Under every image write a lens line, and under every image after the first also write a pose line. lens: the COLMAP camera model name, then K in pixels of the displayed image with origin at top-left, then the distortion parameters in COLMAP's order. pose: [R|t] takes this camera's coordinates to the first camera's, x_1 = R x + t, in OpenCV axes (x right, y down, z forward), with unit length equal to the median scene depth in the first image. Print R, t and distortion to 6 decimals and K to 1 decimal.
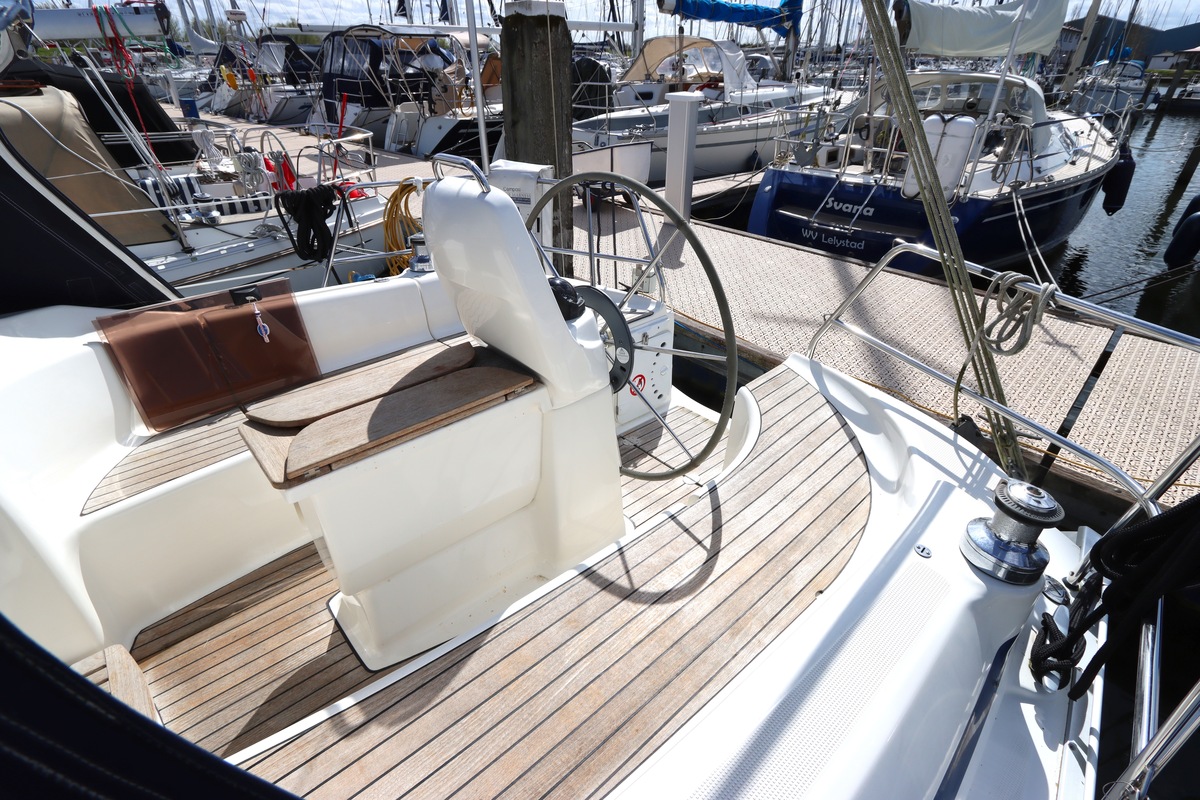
lens RADIAL K [[569.0, 0, 599.2], [0, 569.0, 394.3], [0, 0, 1]] dist [-0.017028, 0.001185]
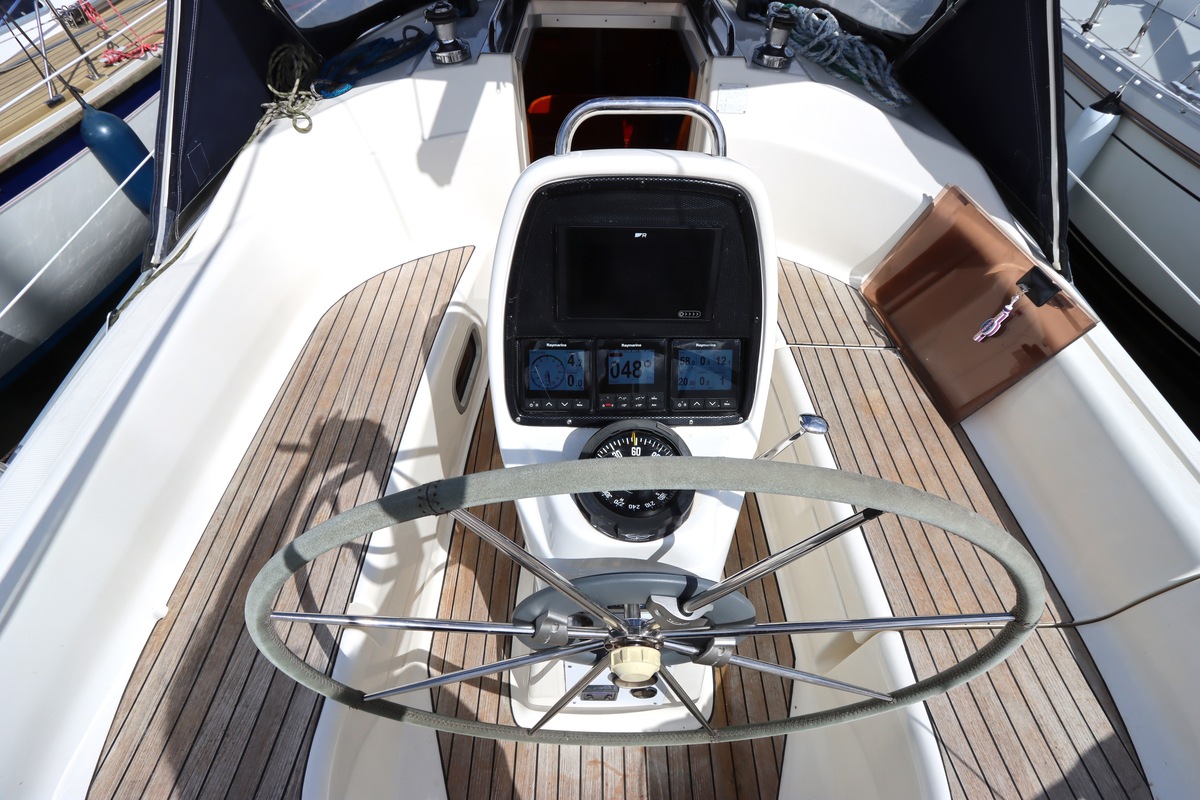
lens RADIAL K [[584.3, 0, 594.8], [0, 584.3, 402.5], [0, 0, 1]] dist [-0.017415, 0.000178]
pose [[-0.670704, 0.541899, -0.506460, 0.149569], [-0.372847, 0.343958, 0.861788, -0.562208], [0.641203, 0.766836, -0.028648, 0.859269]]
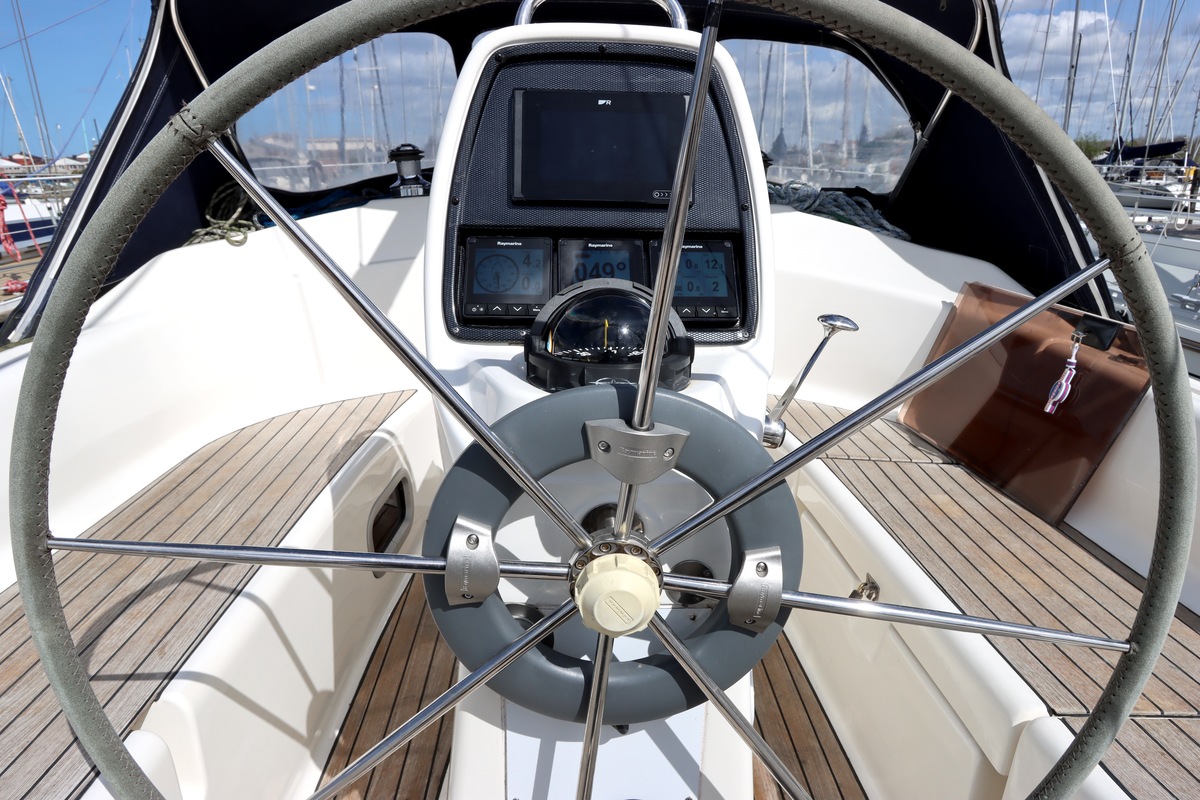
lens RADIAL K [[770.7, 0, 597.7], [0, 770.7, 379.3], [0, 0, 1]] dist [-0.015957, 0.000318]
pose [[-0.645020, 0.203027, -0.736701, 0.264606], [-0.383841, 0.747535, 0.542086, -0.388991], [0.660768, 0.632432, -0.404245, 1.096243]]
